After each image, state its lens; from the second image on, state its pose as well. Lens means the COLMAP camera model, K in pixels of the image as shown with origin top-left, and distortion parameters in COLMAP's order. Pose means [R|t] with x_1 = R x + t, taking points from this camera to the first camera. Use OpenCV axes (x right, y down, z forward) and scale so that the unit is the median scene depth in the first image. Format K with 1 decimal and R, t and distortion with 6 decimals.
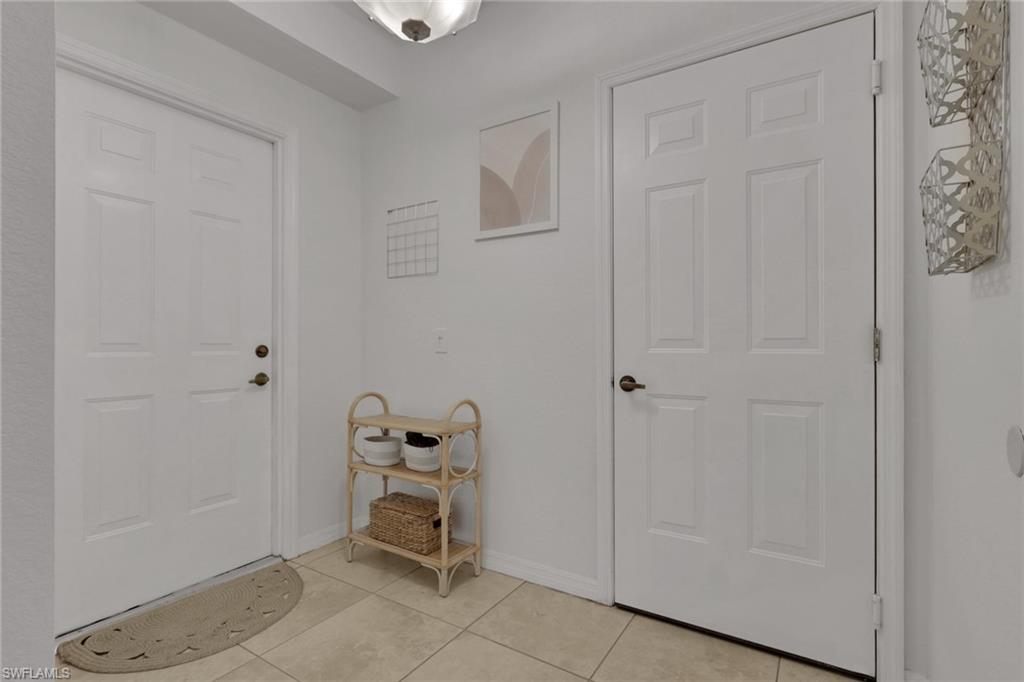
lens RADIAL K [[490.7, 0, 507.3], [0, 490.7, 341.7], [0, 0, 1]] dist [-0.003979, 0.002628]
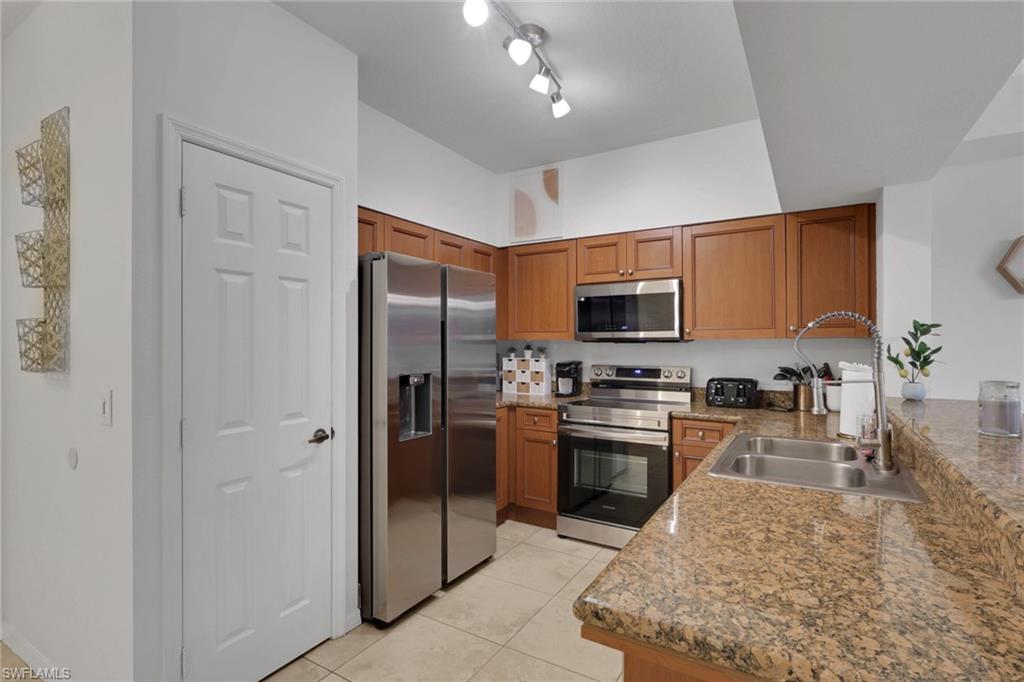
lens RADIAL K [[490.7, 0, 508.9], [0, 490.7, 343.0], [0, 0, 1]] dist [-0.003979, 0.002628]
pose [[-0.016421, 0.003437, 0.999859, -0.465955], [0.002172, 0.999992, -0.003402, -0.109132], [-0.999863, 0.002116, -0.016428, -0.365639]]
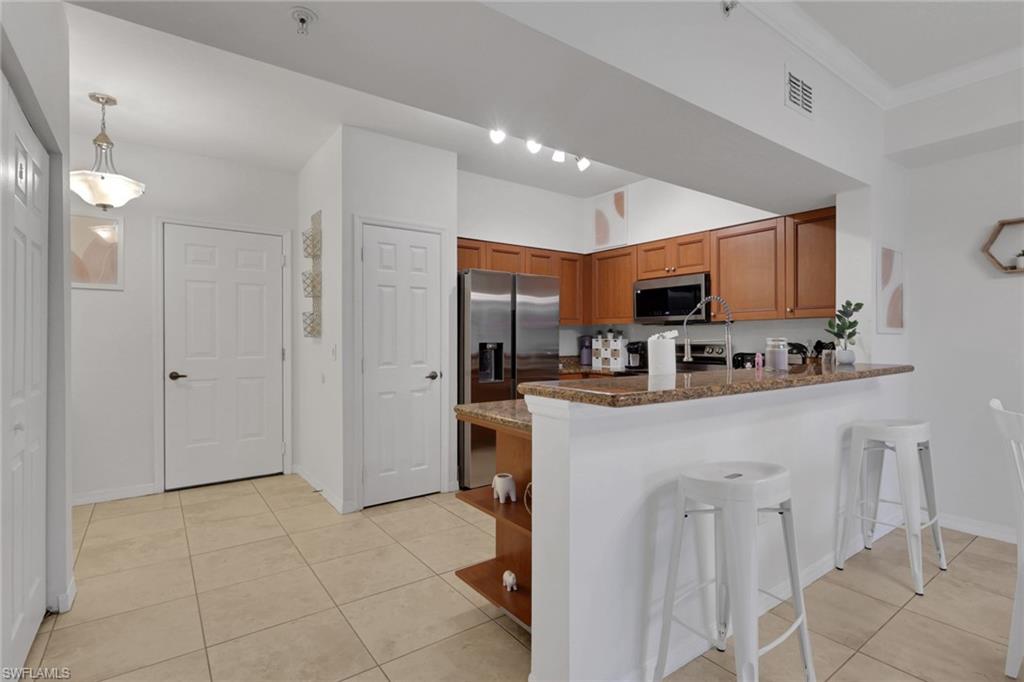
lens RADIAL K [[490.7, 0, 514.9], [0, 490.7, 340.4], [0, 0, 1]] dist [-0.003979, 0.002628]
pose [[0.361137, -0.000880, 0.932512, -1.005341], [0.001385, 0.999999, 0.000408, -0.051240], [-0.932512, 0.001144, 0.361138, -0.909460]]
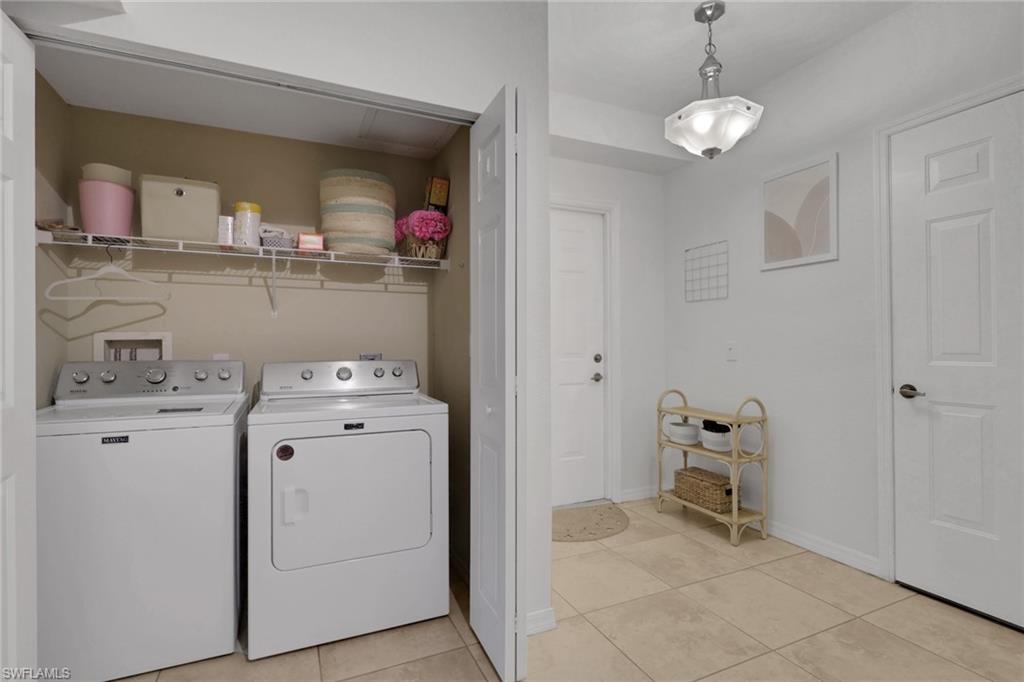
lens RADIAL K [[490.7, 0, 501.6], [0, 490.7, 343.4], [0, 0, 1]] dist [-0.003979, 0.002628]
pose [[0.840748, -0.005507, -0.541399, 0.059904], [0.006851, 0.999976, 0.000469, -0.031014], [0.541383, -0.004104, 0.840766, -0.440238]]
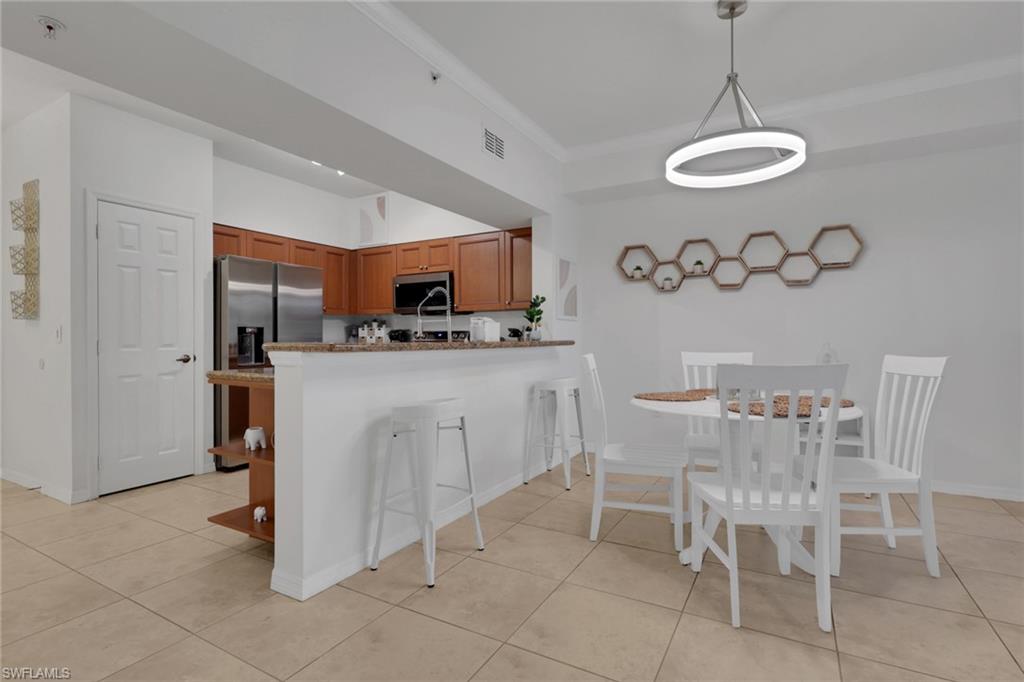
lens RADIAL K [[490.7, 0, 513.7], [0, 490.7, 339.2], [0, 0, 1]] dist [-0.003979, 0.002628]
pose [[-0.053552, 0.001697, 0.998564, -1.296115], [0.004821, 0.999987, -0.001441, 0.012981], [-0.998553, 0.004737, -0.053559, -1.087627]]
